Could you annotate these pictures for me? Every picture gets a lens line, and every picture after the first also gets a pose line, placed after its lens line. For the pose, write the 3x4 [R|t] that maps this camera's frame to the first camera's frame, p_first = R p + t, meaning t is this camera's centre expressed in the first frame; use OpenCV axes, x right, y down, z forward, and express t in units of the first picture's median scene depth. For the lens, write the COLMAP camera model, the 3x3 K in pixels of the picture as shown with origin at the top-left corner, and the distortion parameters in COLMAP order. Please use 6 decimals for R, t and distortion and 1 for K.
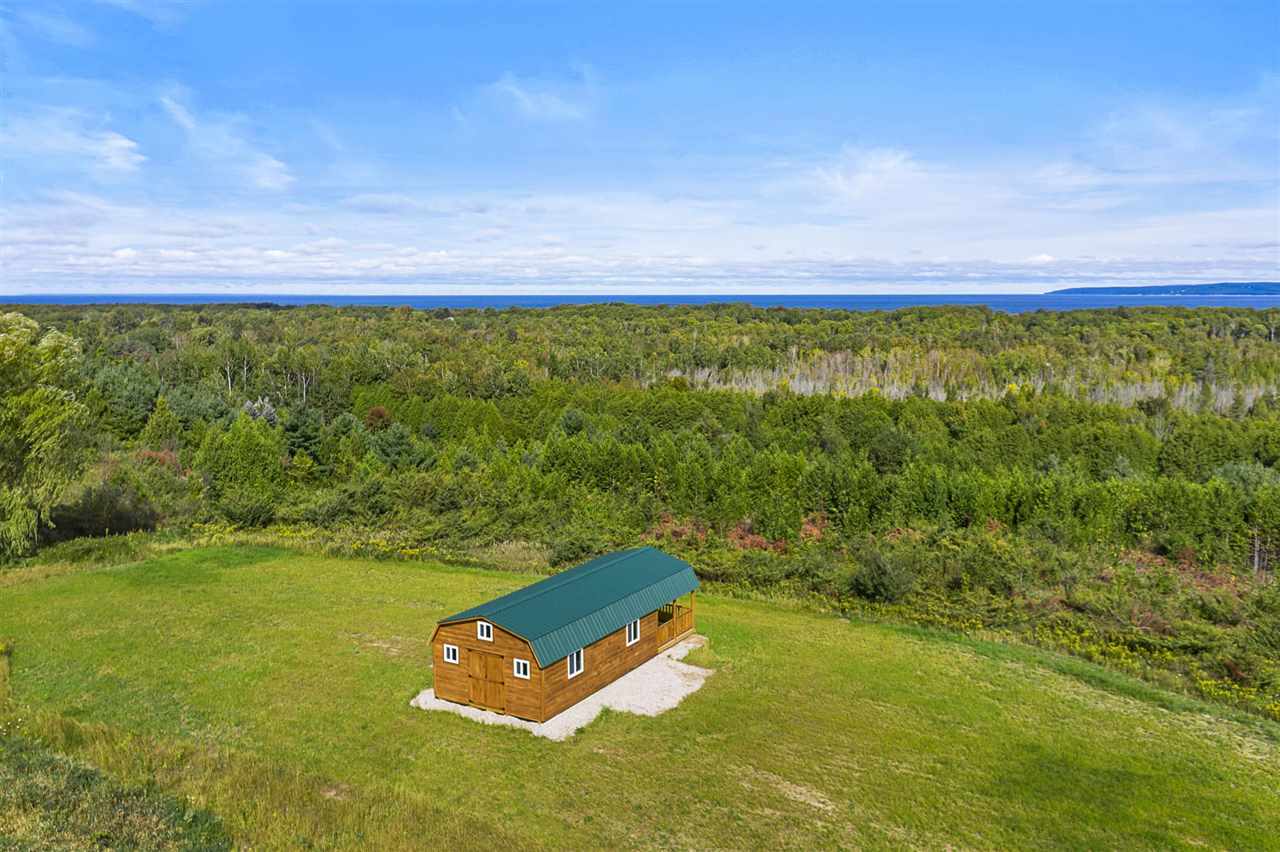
lens RADIAL K [[1016.2, 0, 646.7], [0, 1016.2, 428.1], [0, 0, 1]] dist [-0.011980, 0.004715]
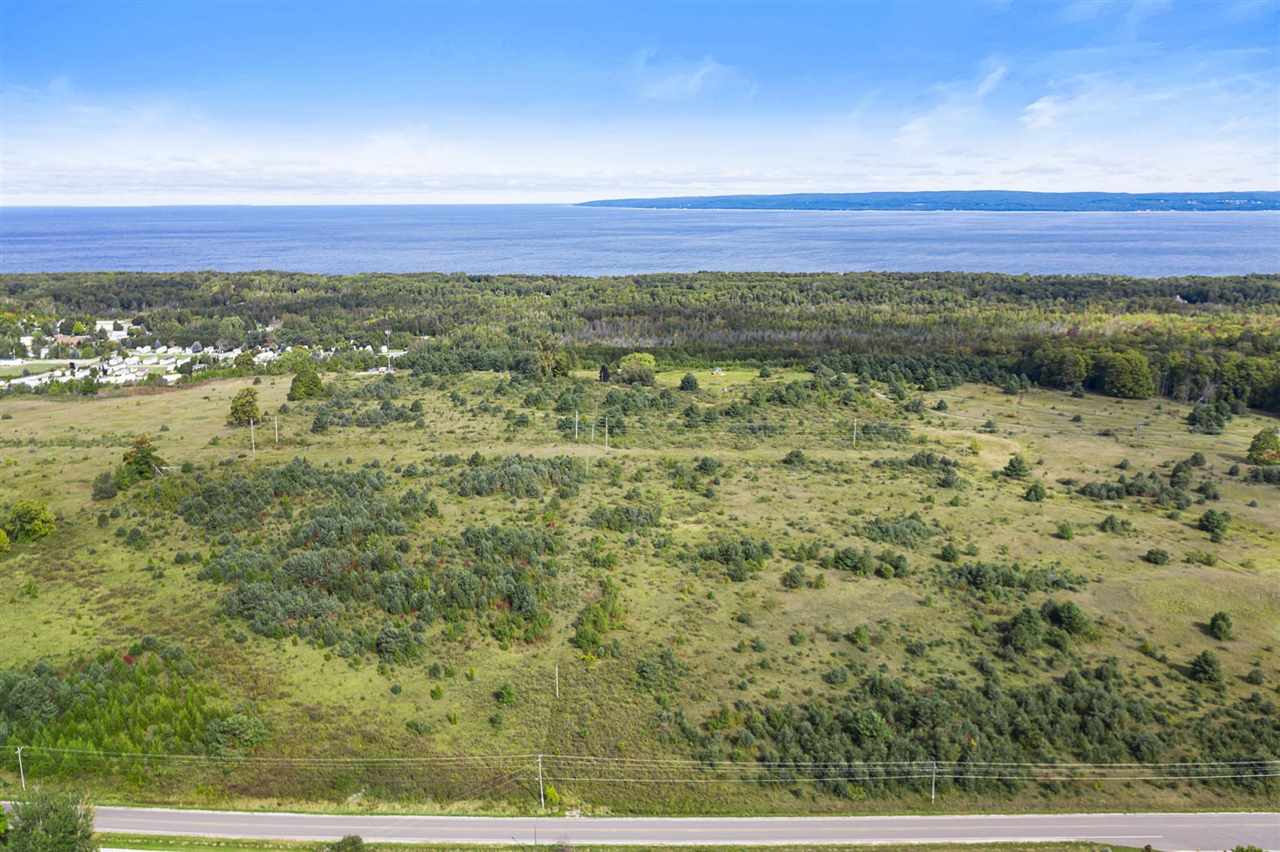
lens RADIAL K [[1053.6, 0, 640.0], [0, 1053.6, 426.0], [0, 0, 1]] dist [-0.007172, 0.002177]
pose [[0.904404, -0.091885, 0.416667, -1.452461], [0.057890, 0.993932, 0.093531, -0.101715], [-0.422732, -0.060469, 0.904235, -2.423604]]
